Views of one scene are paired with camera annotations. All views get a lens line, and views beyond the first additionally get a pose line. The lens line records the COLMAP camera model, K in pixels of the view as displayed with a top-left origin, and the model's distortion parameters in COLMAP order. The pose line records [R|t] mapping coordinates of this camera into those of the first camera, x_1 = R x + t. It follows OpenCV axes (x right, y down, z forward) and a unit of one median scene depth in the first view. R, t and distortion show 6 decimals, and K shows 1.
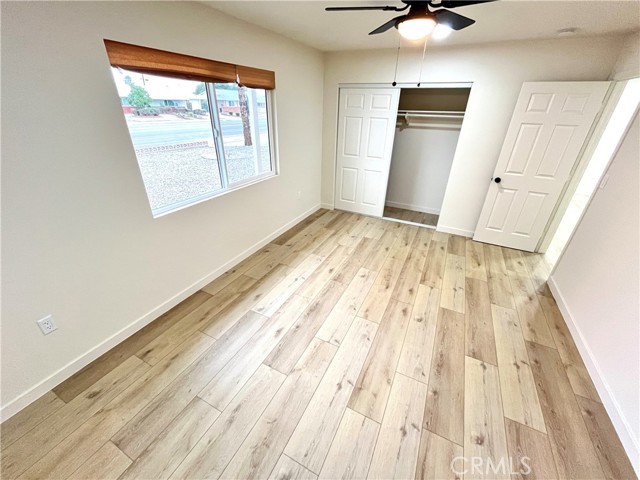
lens RADIAL K [[262.9, 0, 327.8], [0, 262.9, 233.7], [0, 0, 1]] dist [-0.004537, 0.000733]
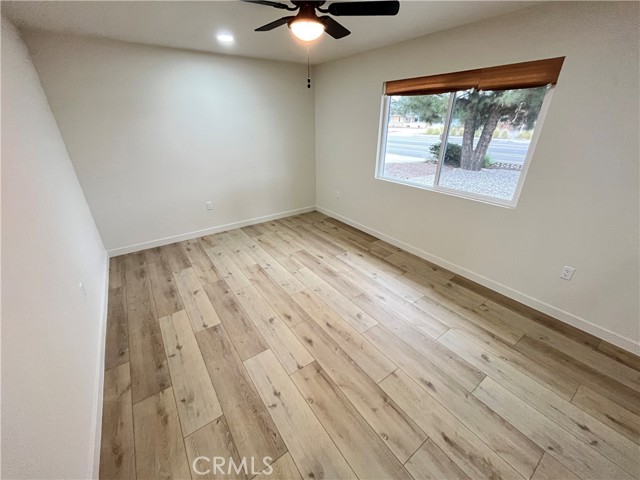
lens RADIAL K [[262.9, 0, 319.7], [0, 262.9, 238.8], [0, 0, 1]] dist [-0.004537, 0.000733]
pose [[-0.484334, 0.340723, -0.805809, 0.823185], [-0.390533, 0.739994, 0.547625, -0.441981], [0.782882, 0.579928, -0.225341, 1.022832]]
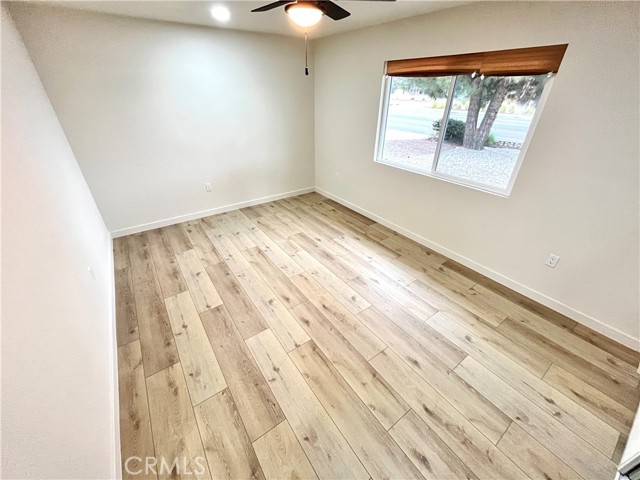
lens RADIAL K [[262.9, 0, 319.9], [0, 262.9, 239.2], [0, 0, 1]] dist [-0.004537, 0.000733]
pose [[-0.486177, 0.408157, -0.772684, 0.831102], [-0.398885, 0.683073, 0.611802, -0.486155], [0.777511, 0.605656, -0.169286, 1.015327]]
